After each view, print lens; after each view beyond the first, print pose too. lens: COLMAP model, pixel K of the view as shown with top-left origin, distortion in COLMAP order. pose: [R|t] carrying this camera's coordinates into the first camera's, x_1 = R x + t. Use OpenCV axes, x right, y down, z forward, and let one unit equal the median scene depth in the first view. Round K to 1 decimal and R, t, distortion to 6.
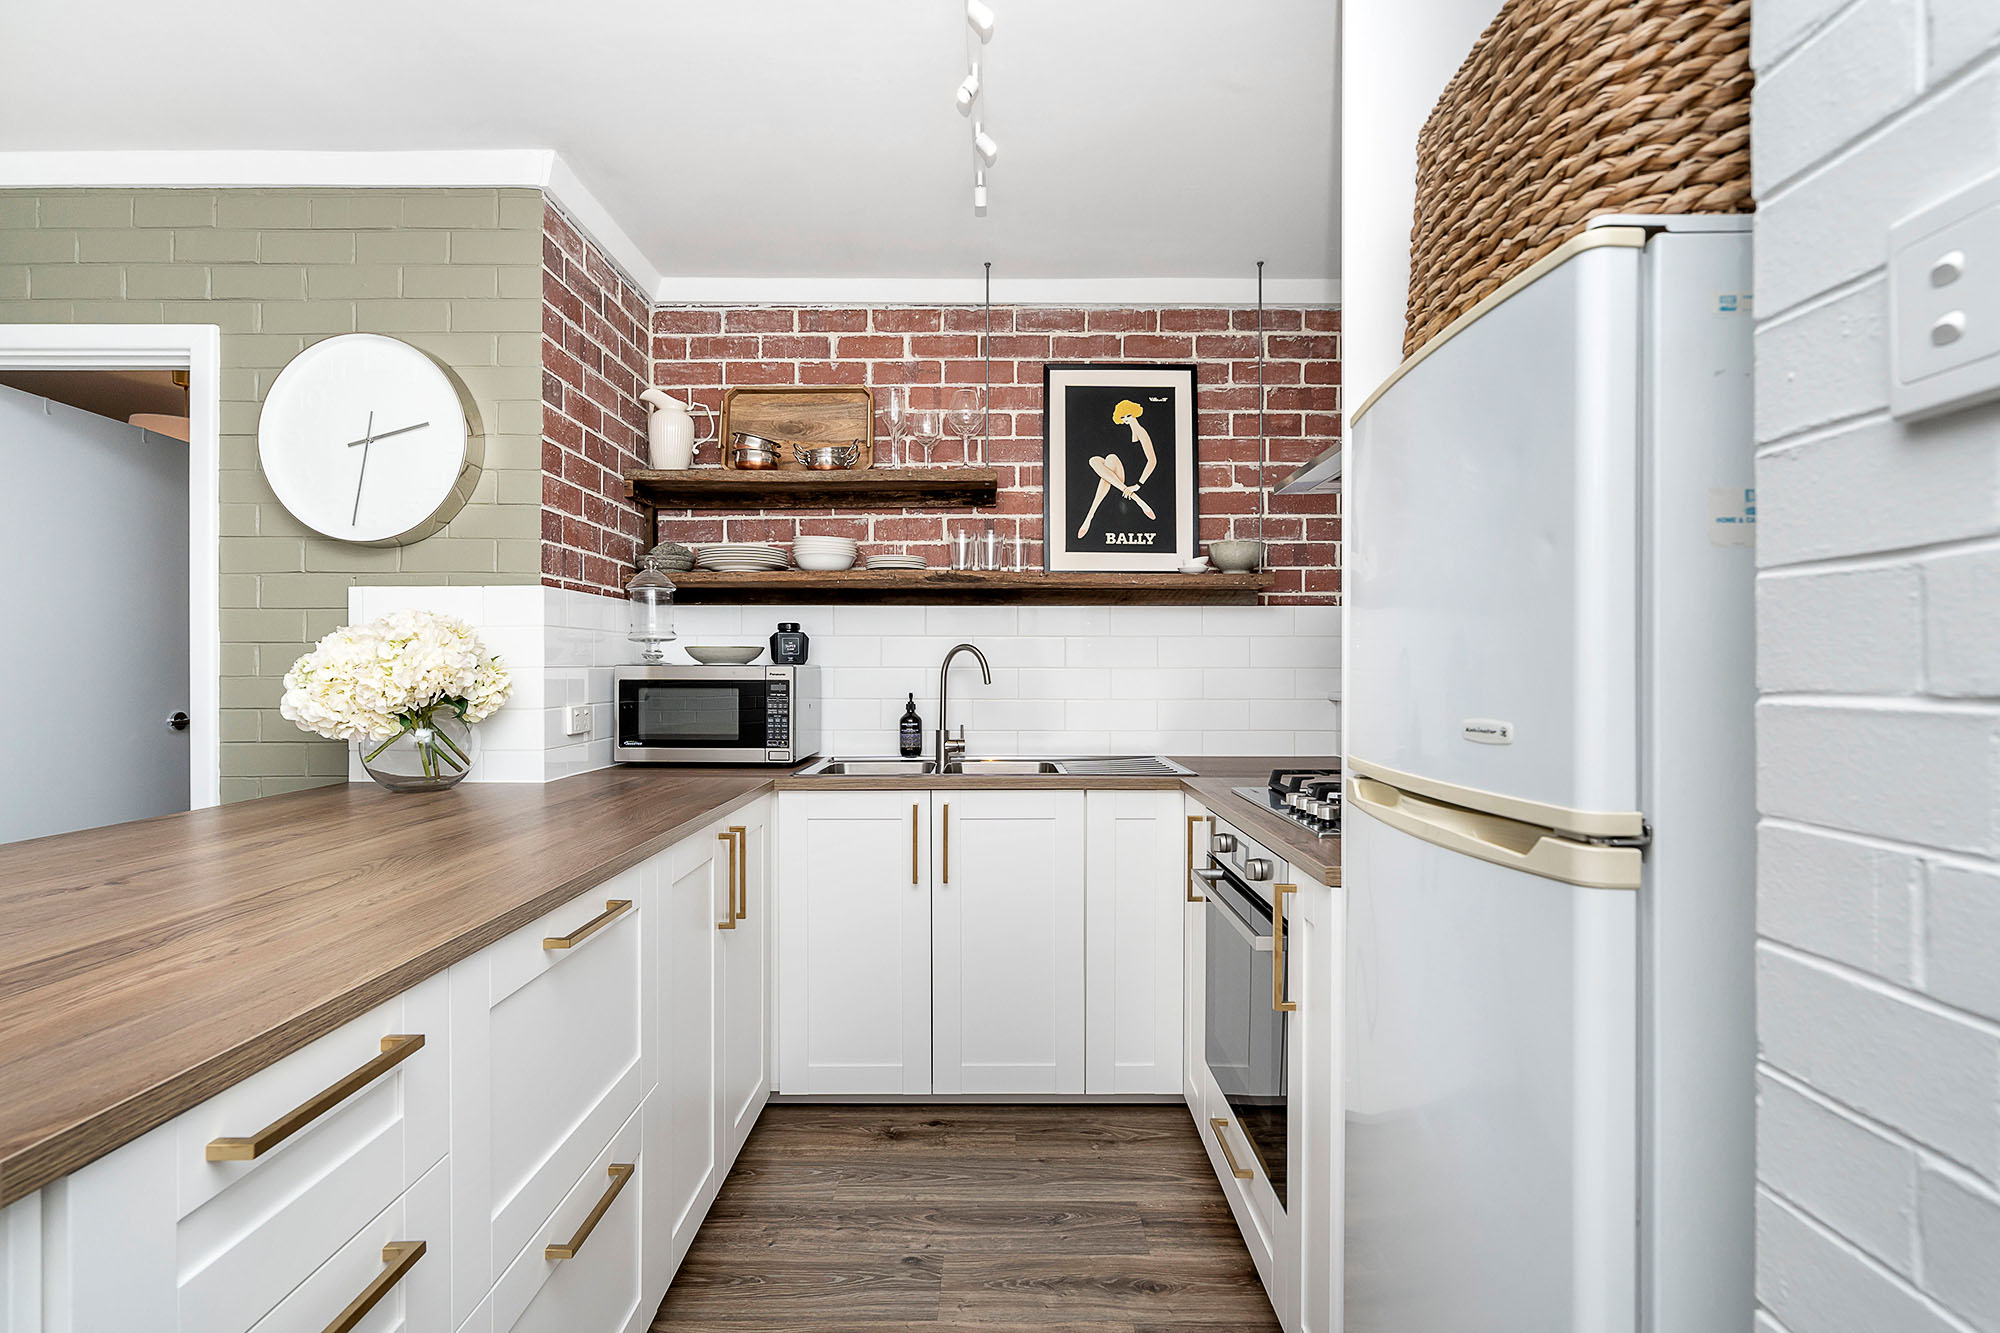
lens RADIAL K [[907.9, 0, 996.9], [0, 907.9, 667.1], [0, 0, 1]] dist [-0.006177, 0.002517]
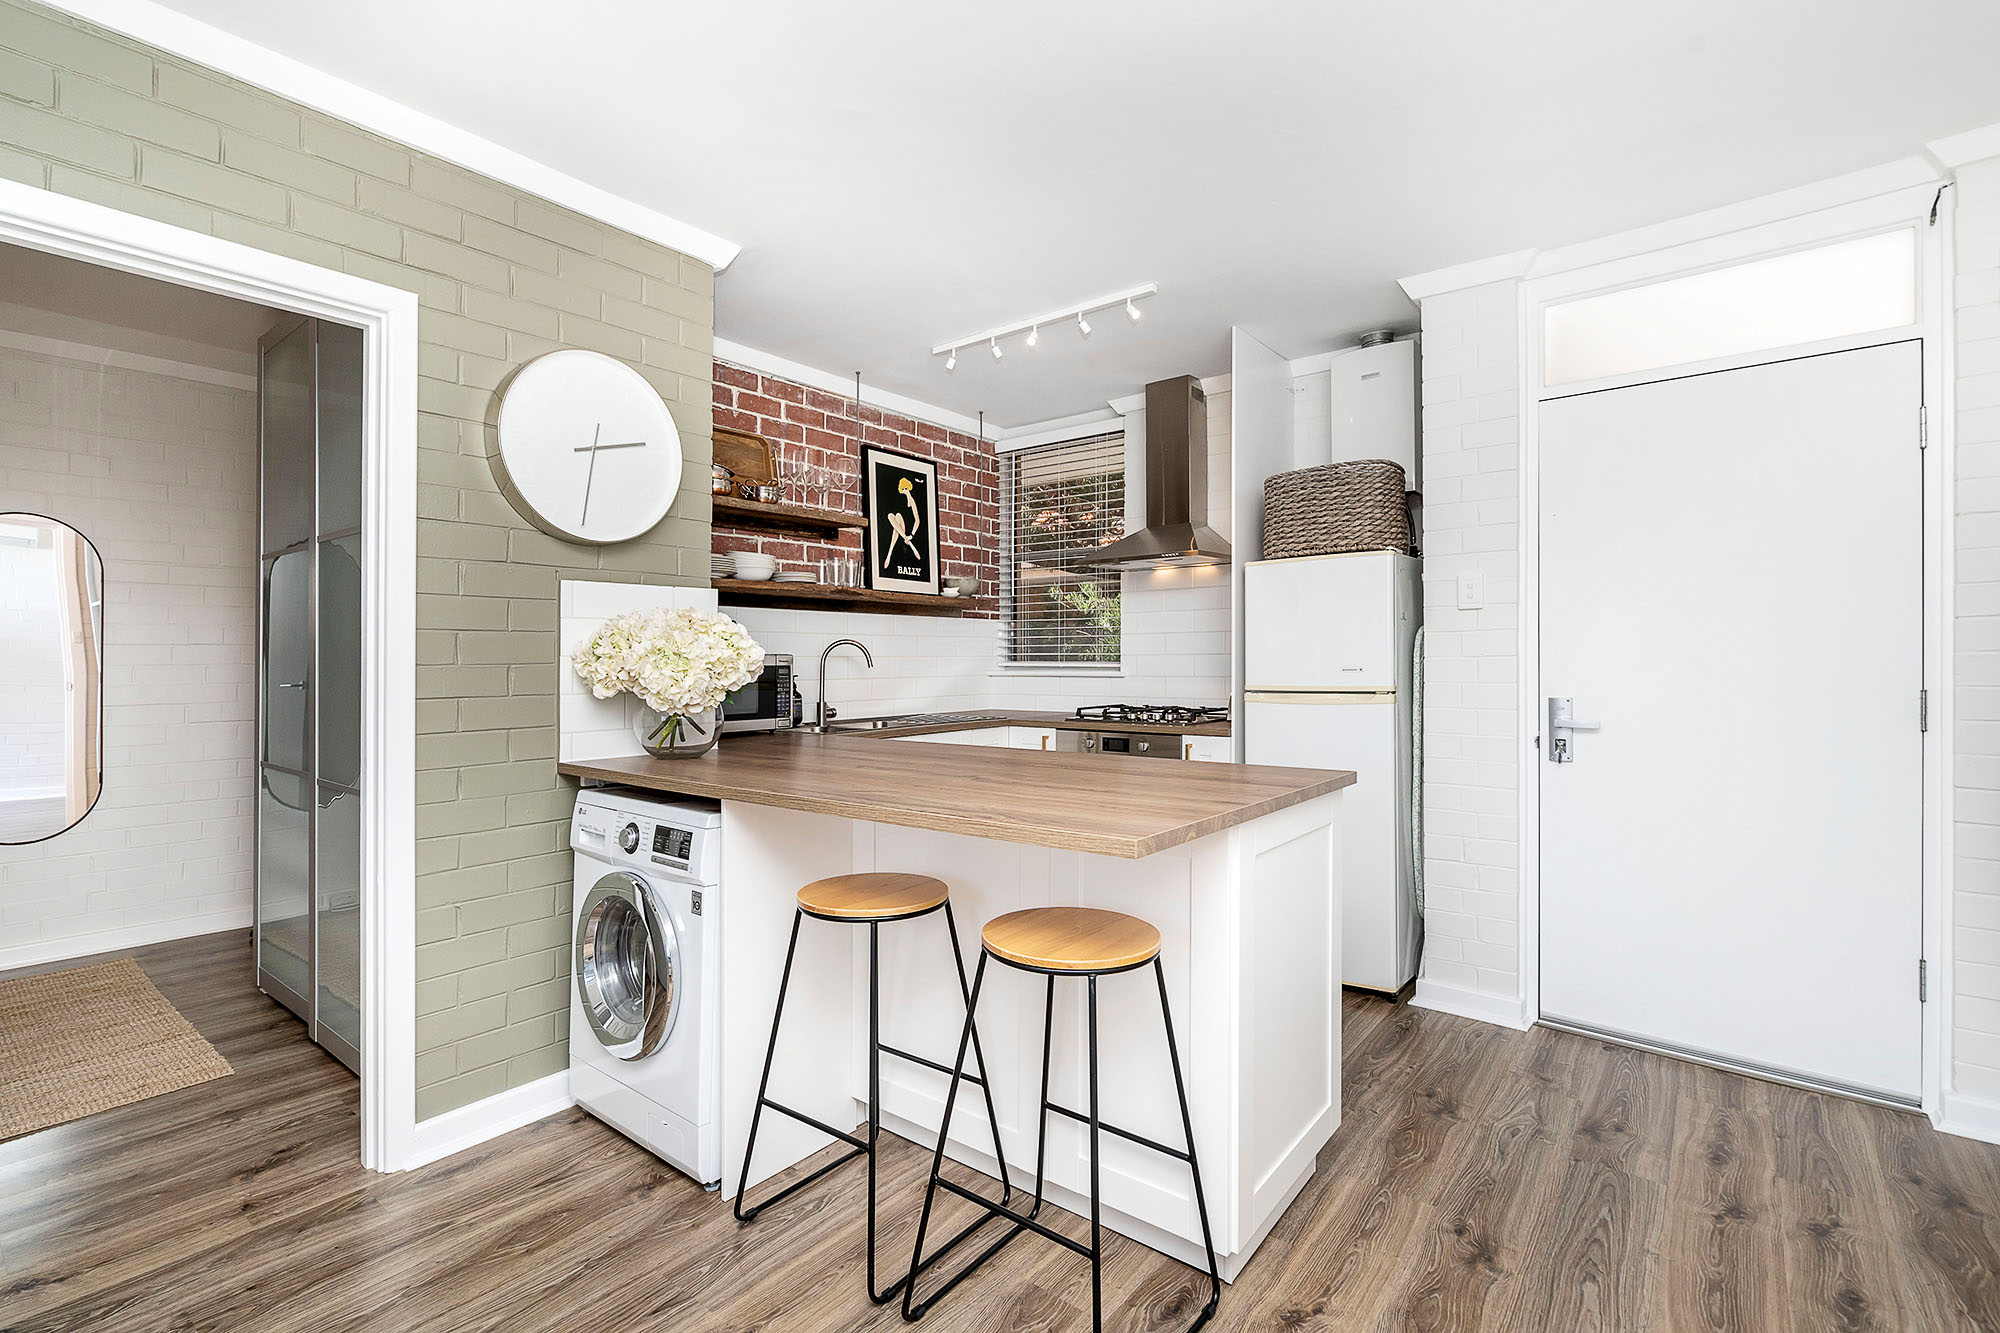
lens RADIAL K [[907.9, 0, 990.3], [0, 907.9, 666.3], [0, 0, 1]] dist [-0.006177, 0.002517]
pose [[0.627027, -0.009392, 0.778941, -1.125127], [0.006163, 0.999956, 0.007096, 0.008177], [-0.778973, 0.000352, 0.627057, -0.060300]]
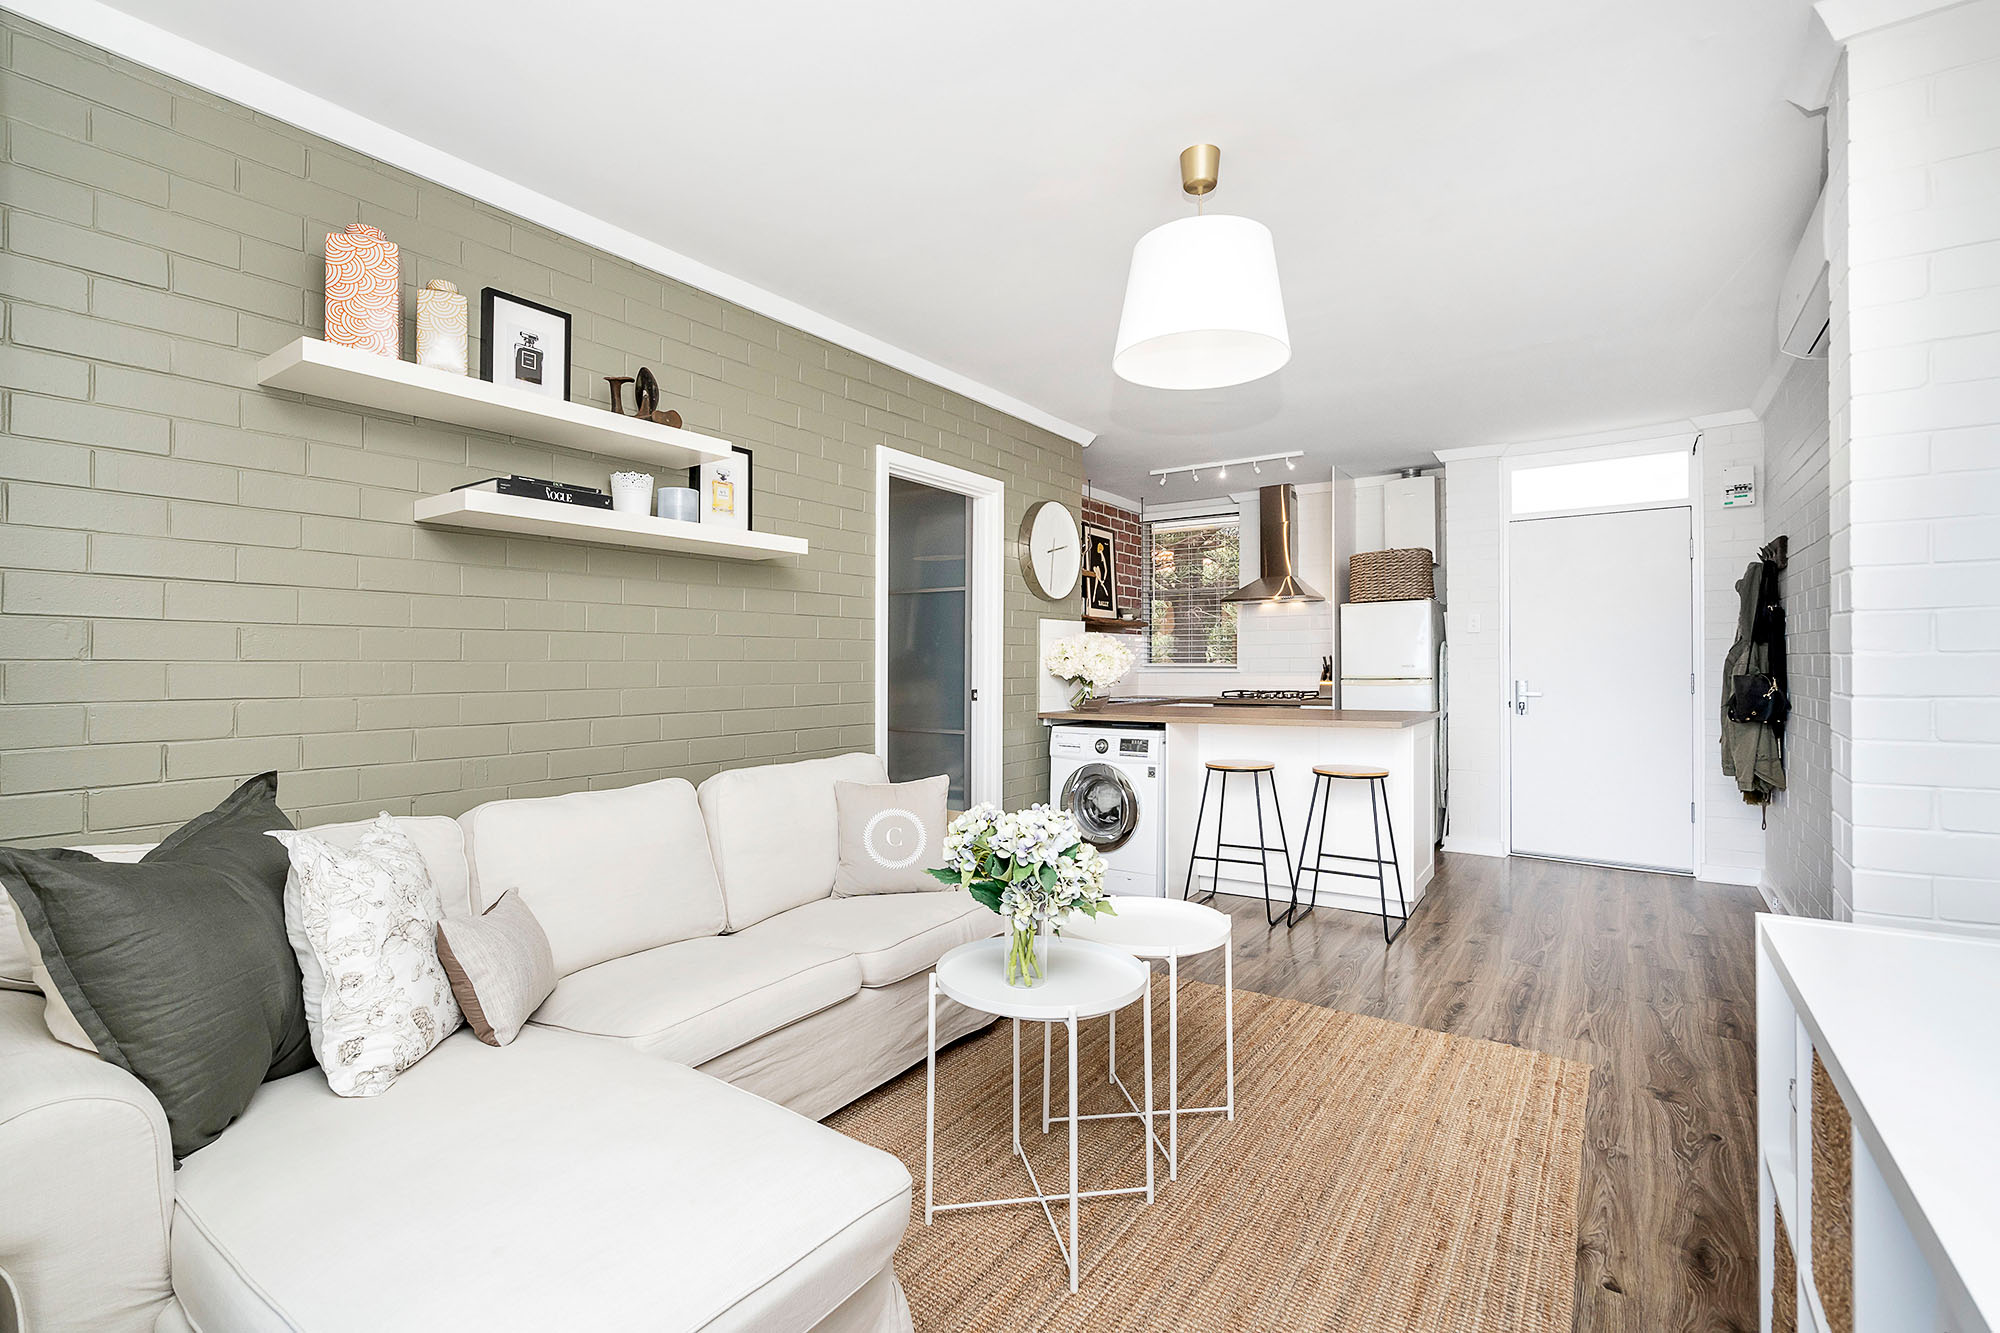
lens RADIAL K [[907.9, 0, 988.7], [0, 907.9, 661.8], [0, 0, 1]] dist [-0.006177, 0.002517]
pose [[0.564303, -0.000472, 0.825567, -2.295762], [0.006158, 0.999974, -0.003637, 0.016024], [-0.825545, 0.007136, 0.564292, -0.075134]]
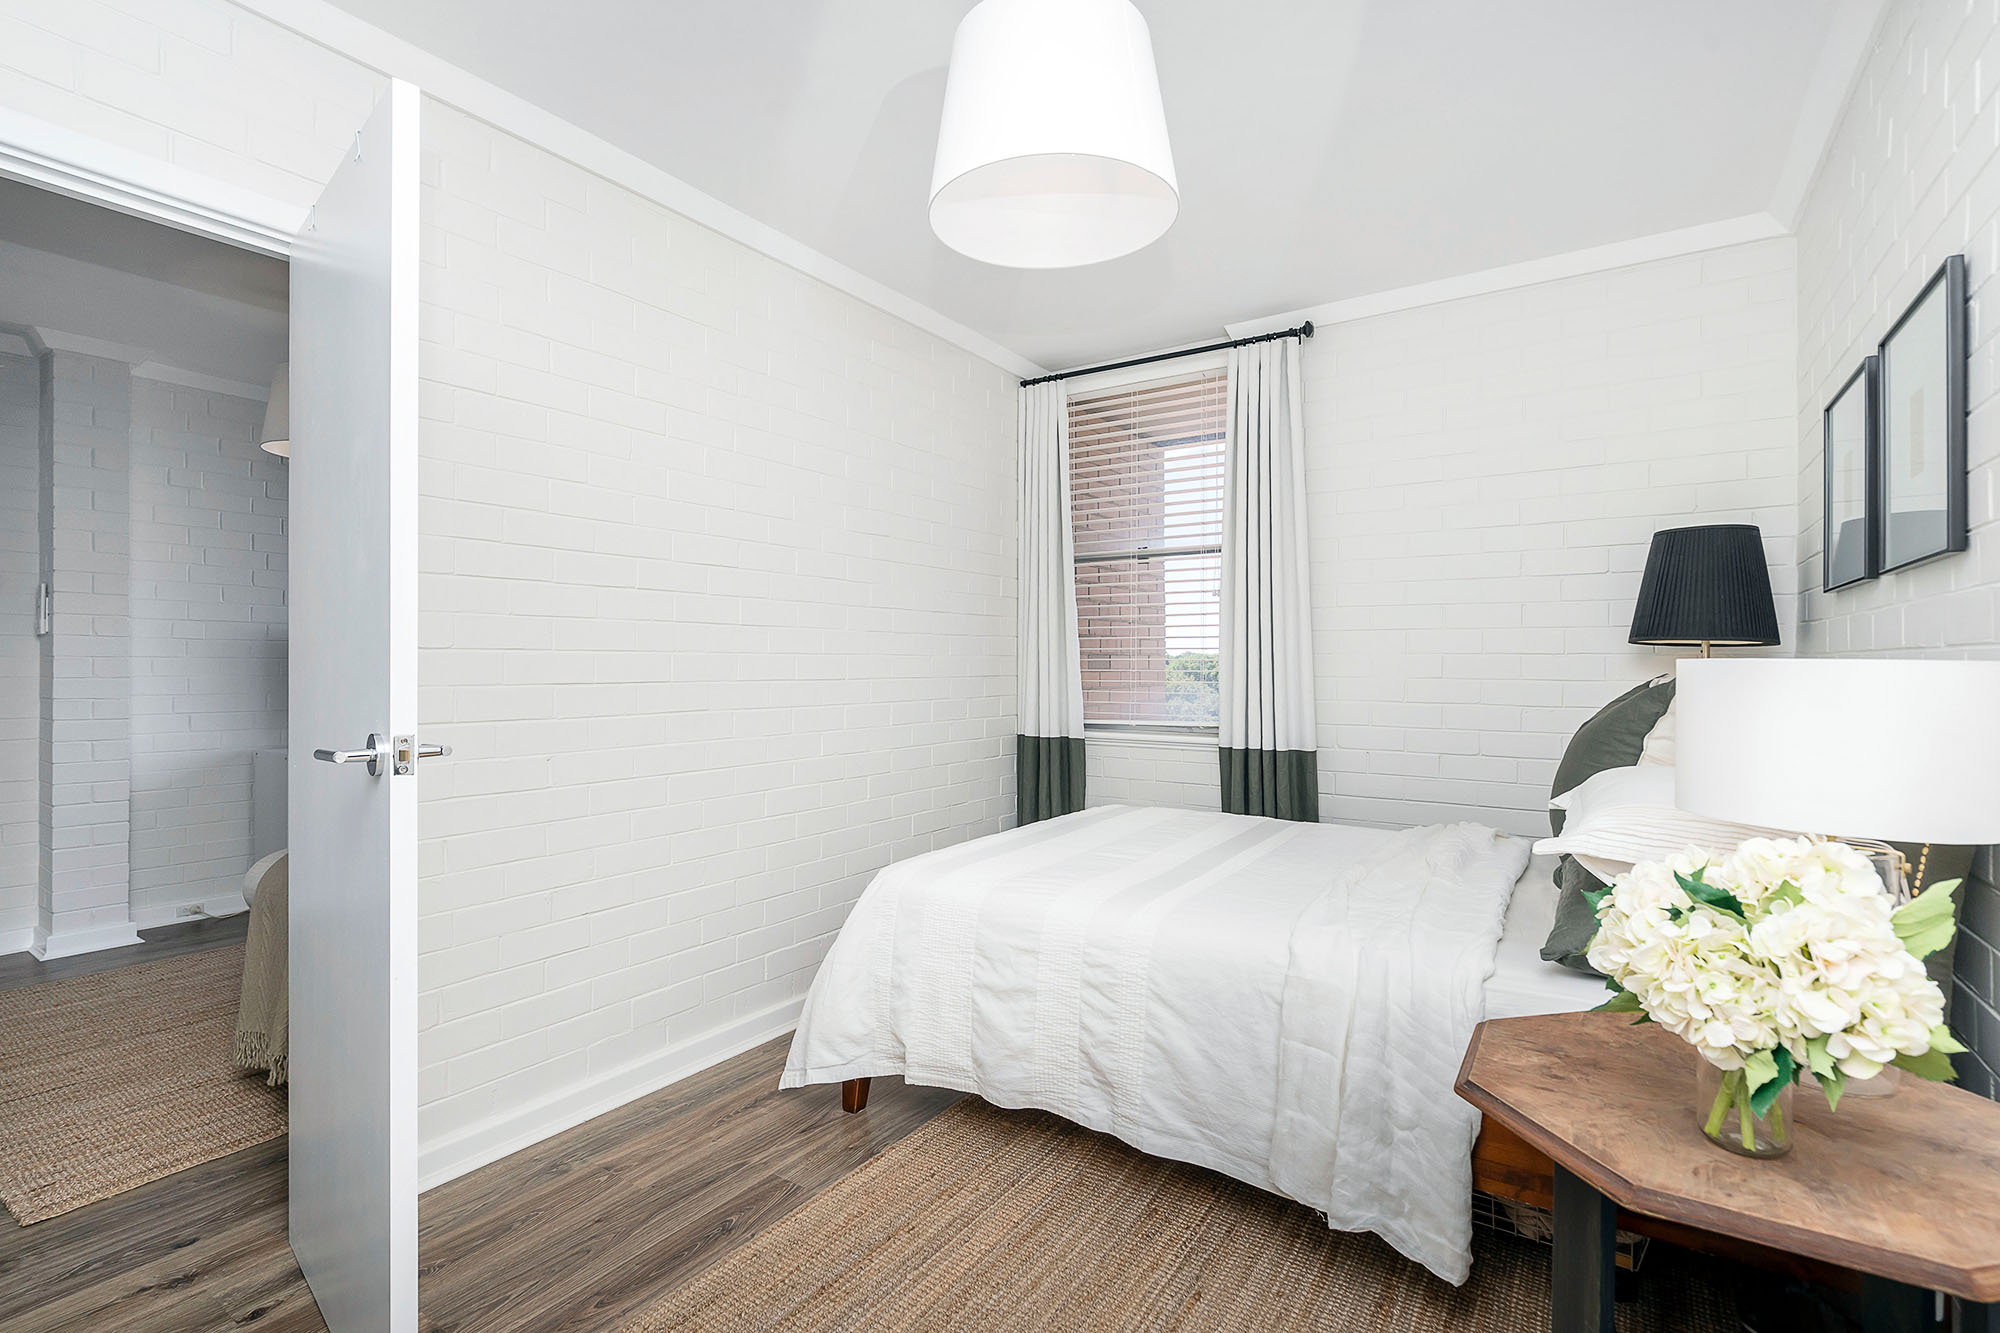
lens RADIAL K [[907.9, 0, 1002.9], [0, 907.9, 667.8], [0, 0, 1]] dist [-0.006177, 0.002517]
pose [[-0.552739, -0.004612, -0.833341, -0.815310], [-0.004203, 0.999987, -0.002746, 0.014753], [0.833343, 0.001985, -0.552752, 1.902503]]
